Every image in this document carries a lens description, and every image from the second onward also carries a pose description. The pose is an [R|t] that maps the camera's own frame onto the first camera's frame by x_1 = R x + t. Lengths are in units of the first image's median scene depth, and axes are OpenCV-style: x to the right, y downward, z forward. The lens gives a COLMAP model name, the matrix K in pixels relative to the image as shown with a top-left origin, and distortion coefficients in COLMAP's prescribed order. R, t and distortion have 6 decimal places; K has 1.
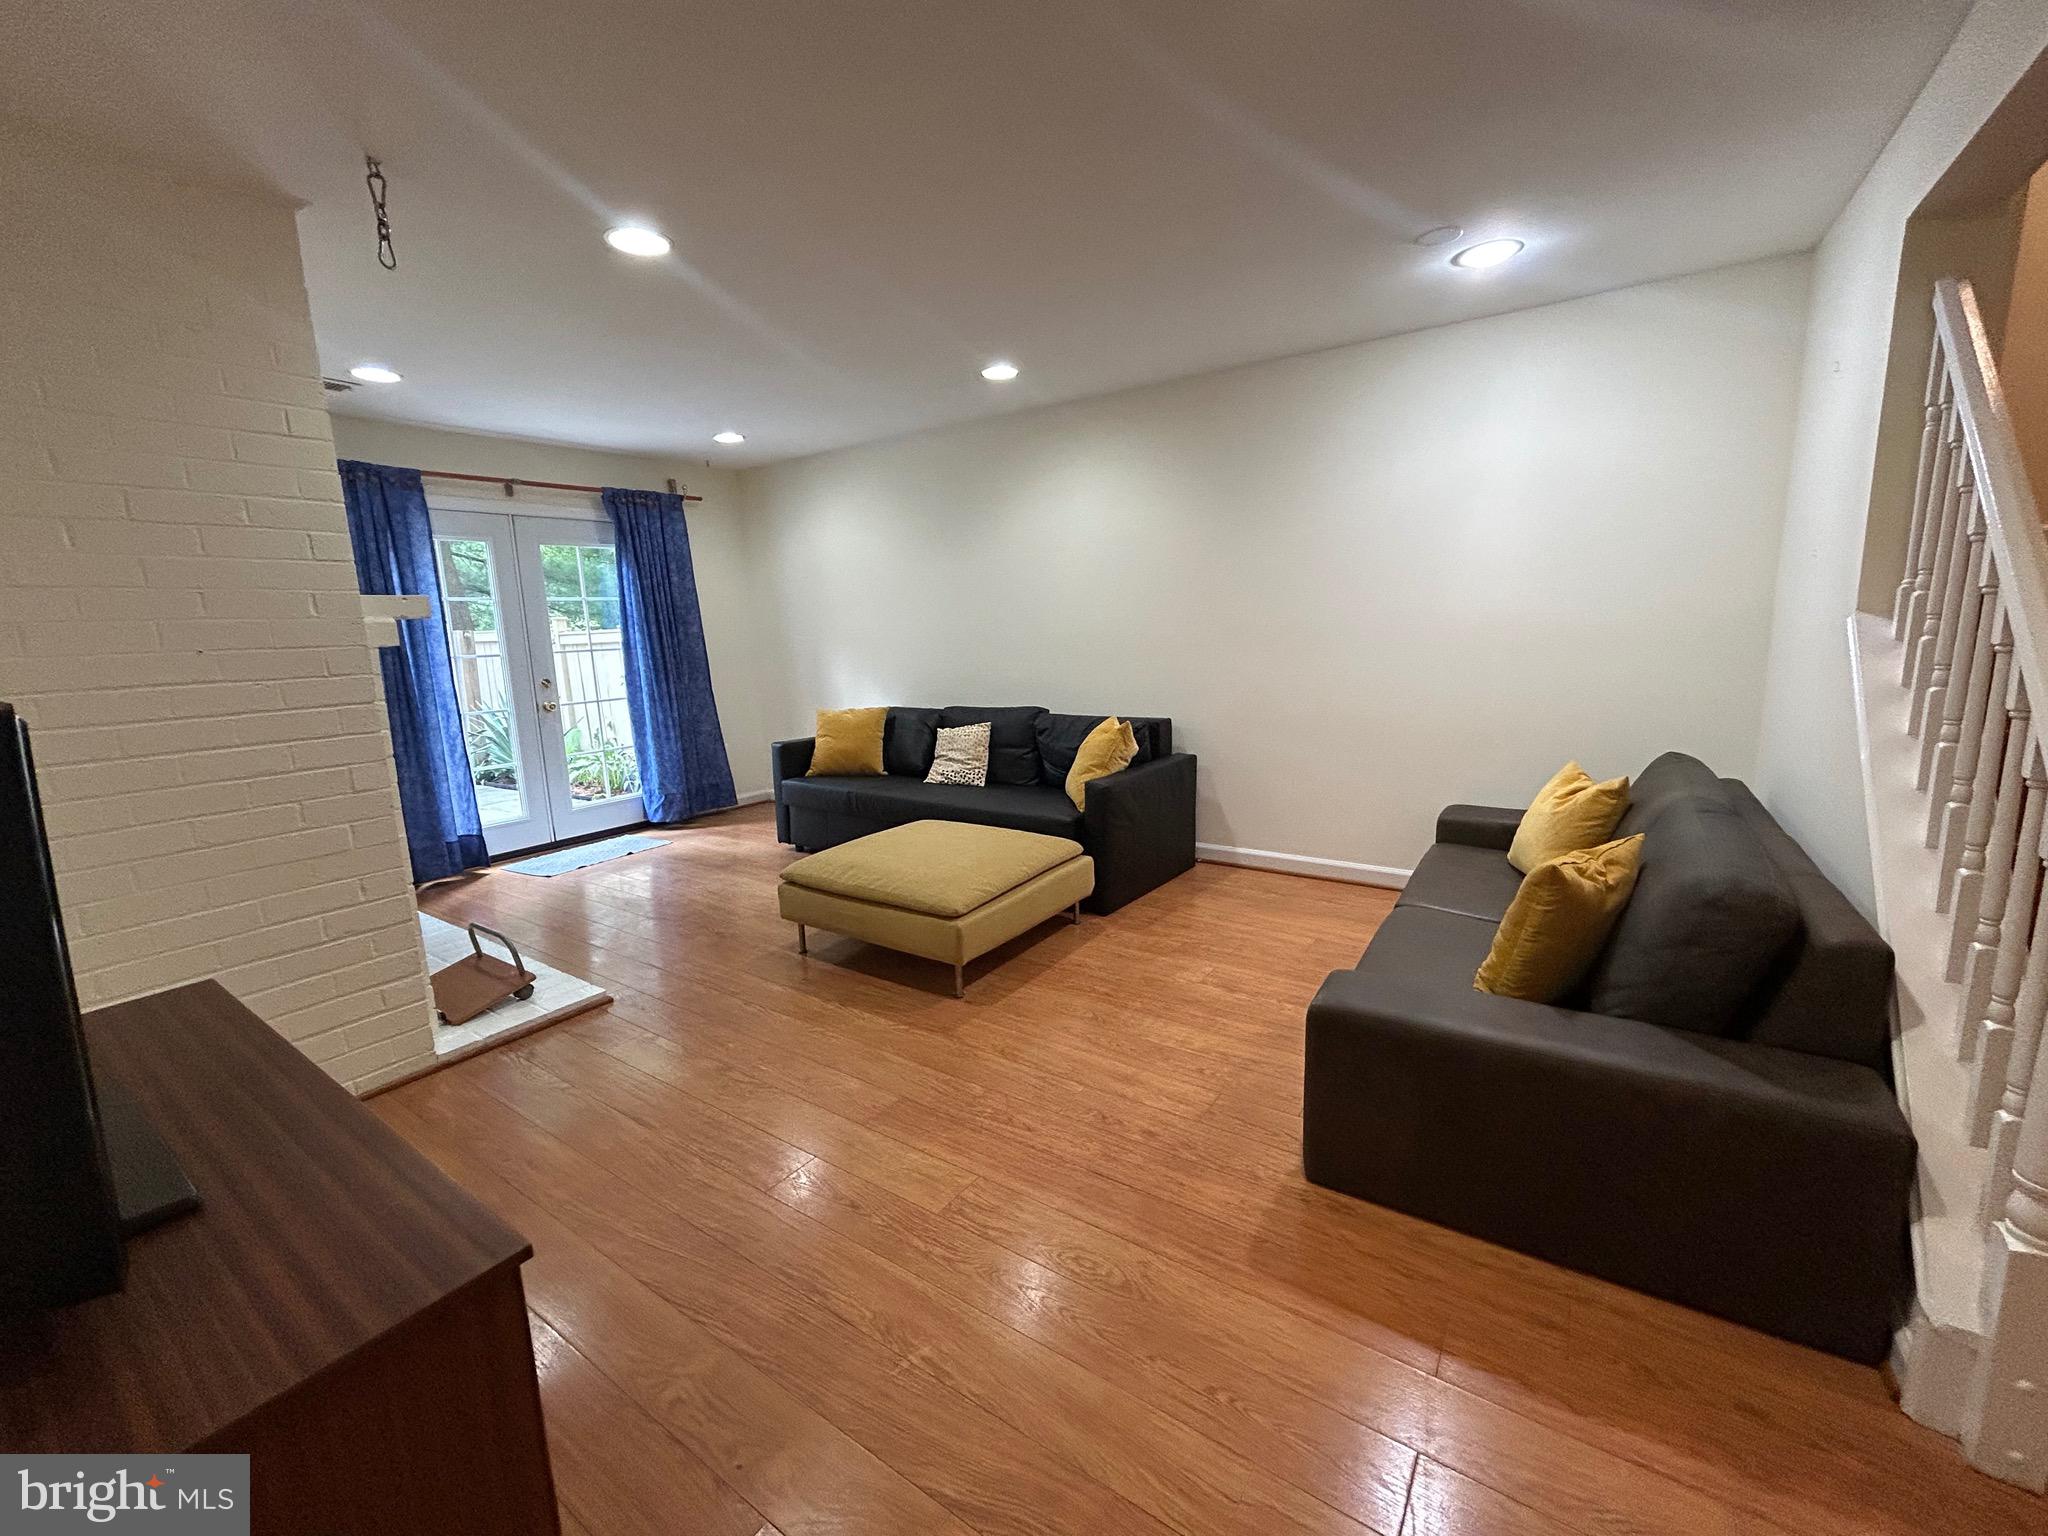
lens RADIAL K [[828.0, 0, 1019.4], [0, 828.0, 770.4], [0, 0, 1]] dist [-0.003409, 0.001346]
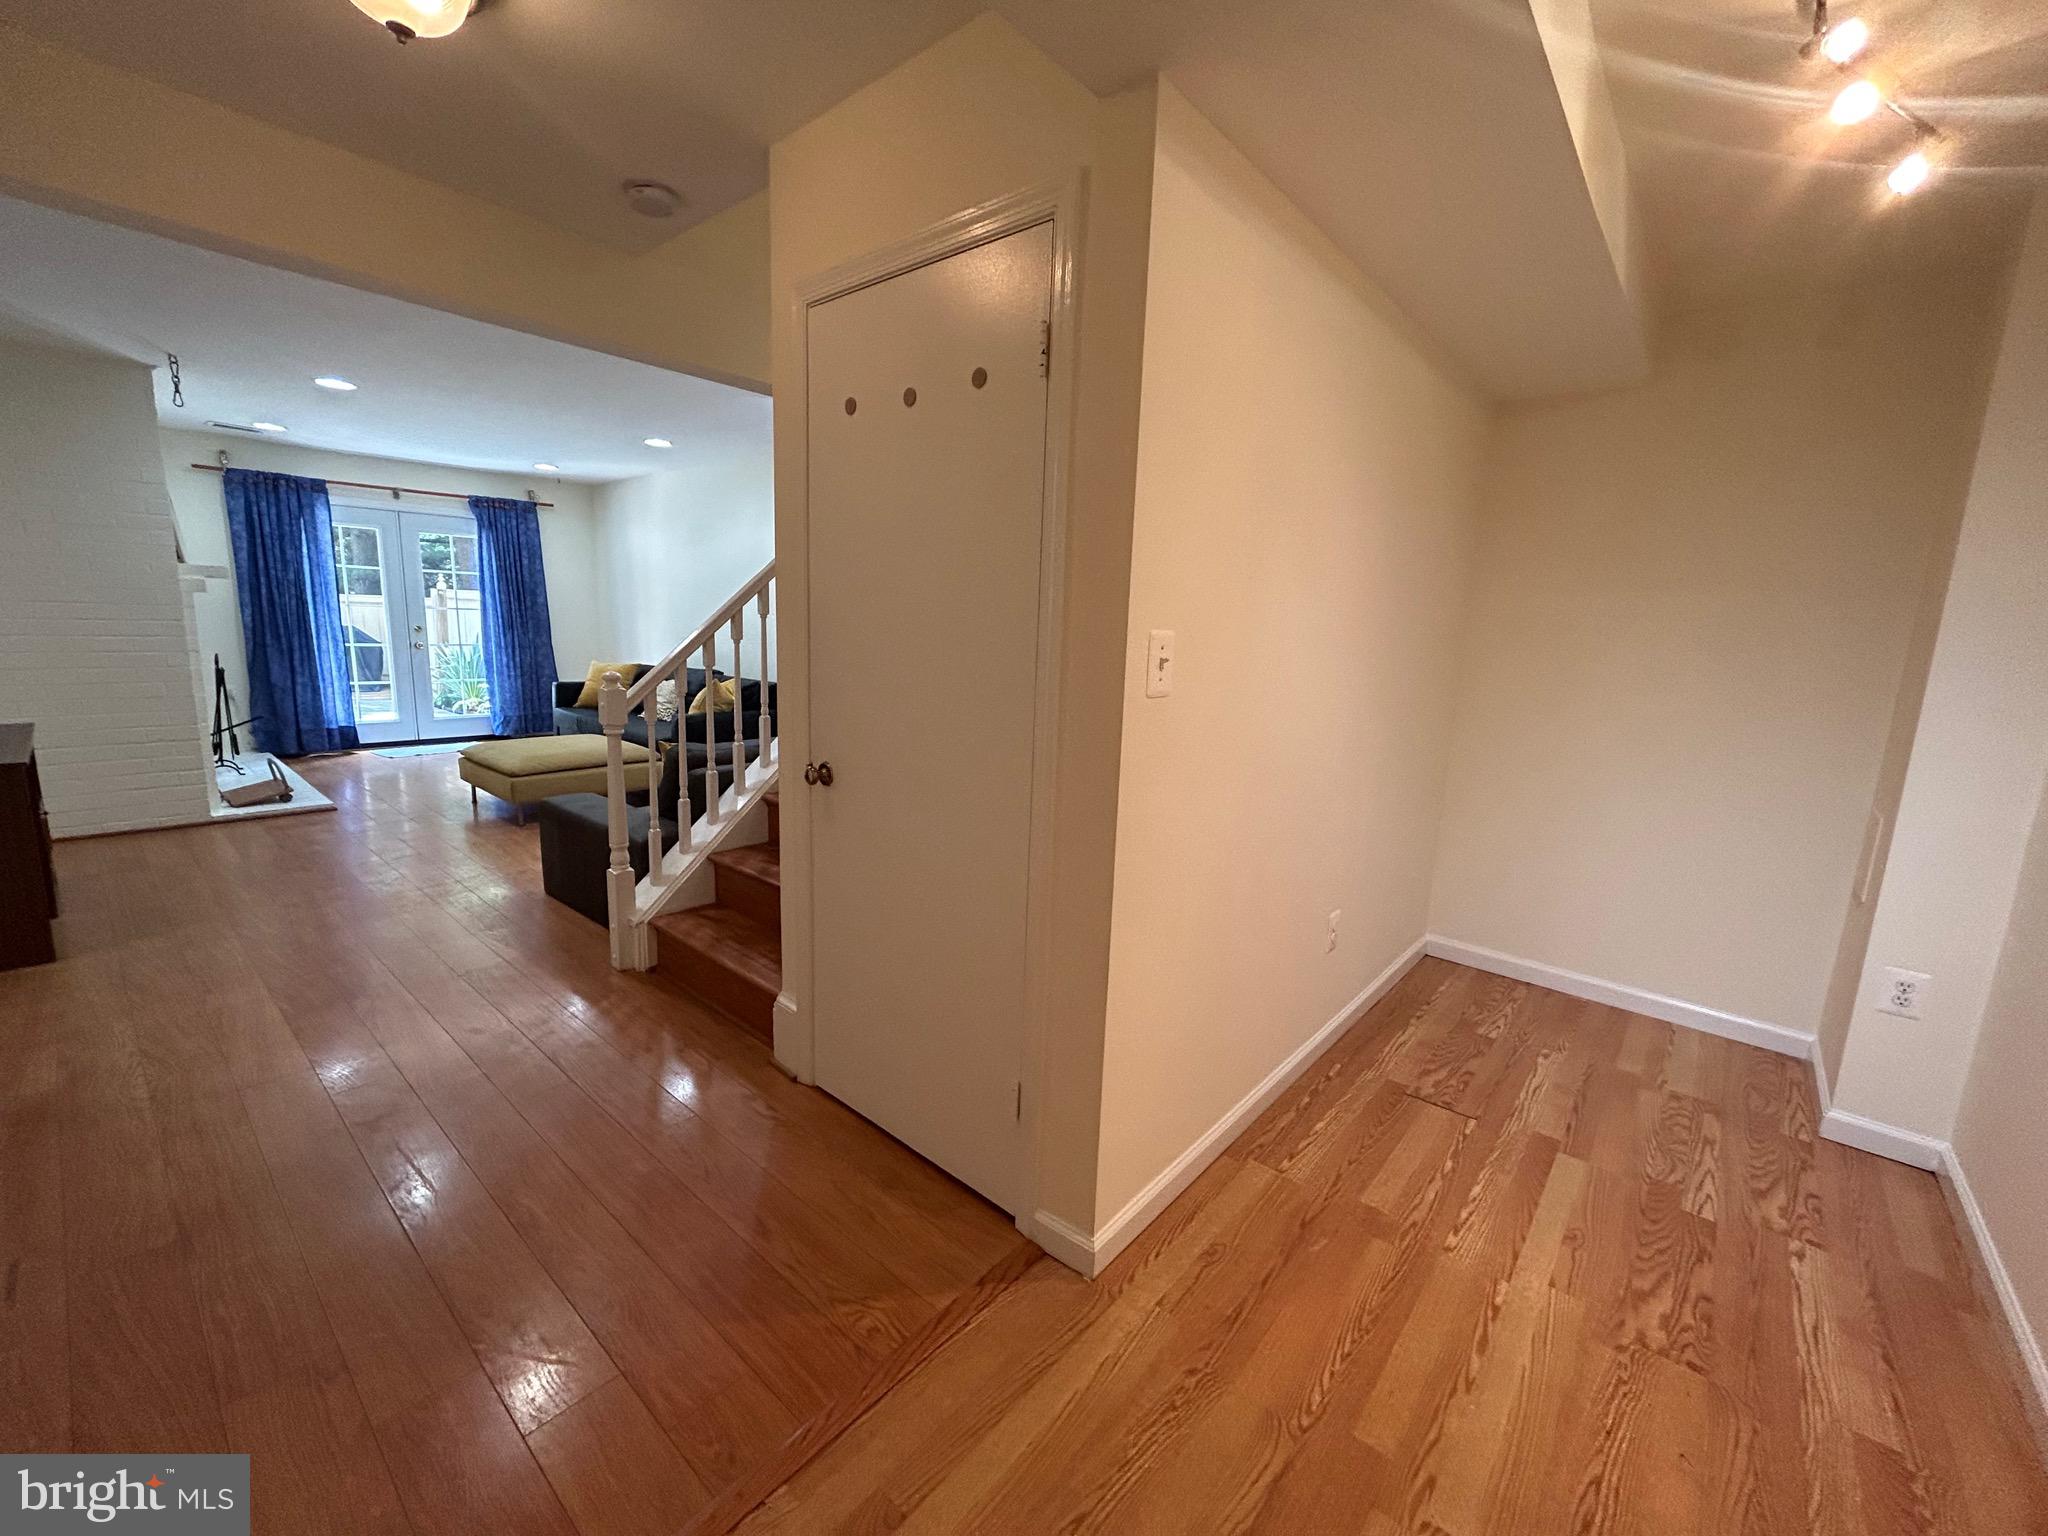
lens RADIAL K [[828.0, 0, 1028.3], [0, 828.0, 768.9], [0, 0, 1]] dist [-0.003409, 0.001346]
pose [[0.991851, 0.090840, -0.089326, 0.704534], [-0.090687, 0.995863, 0.005776, 0.036655], [0.089481, 0.002372, 0.995986, -0.375889]]
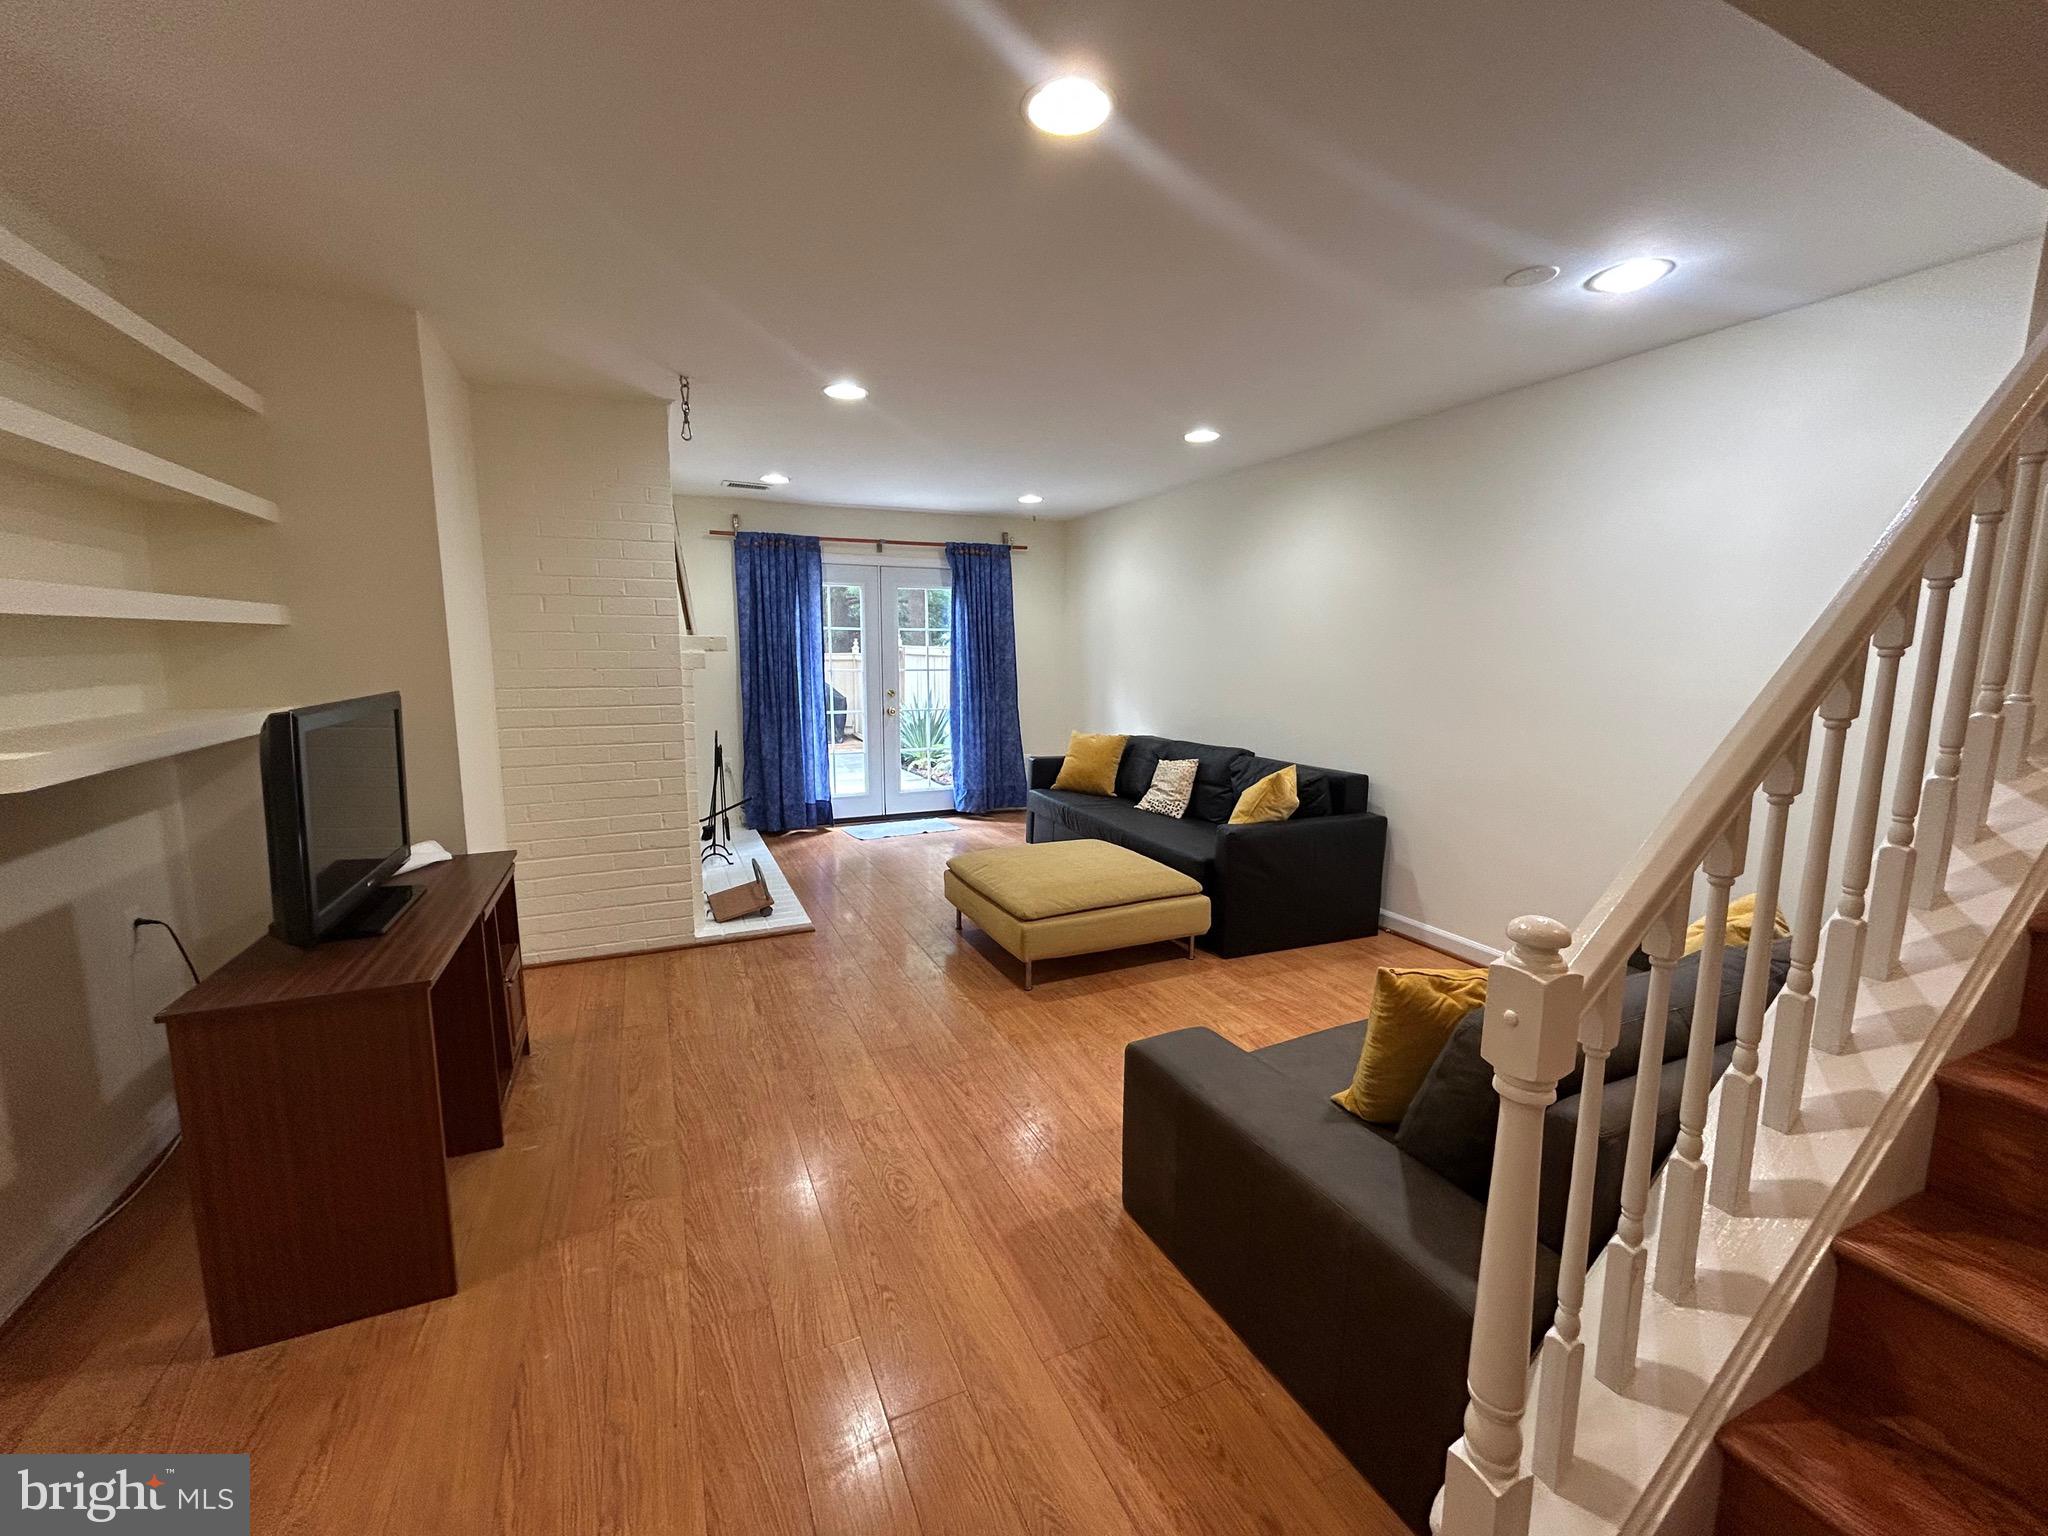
lens RADIAL K [[828.0, 0, 1020.0], [0, 828.0, 768.8], [0, 0, 1]] dist [-0.003409, 0.001346]
pose [[0.854455, 0.111049, -0.507518, 0.306864], [-0.122982, 0.992358, 0.010085, -0.028781], [0.504760, 0.053798, 0.861582, -0.014832]]
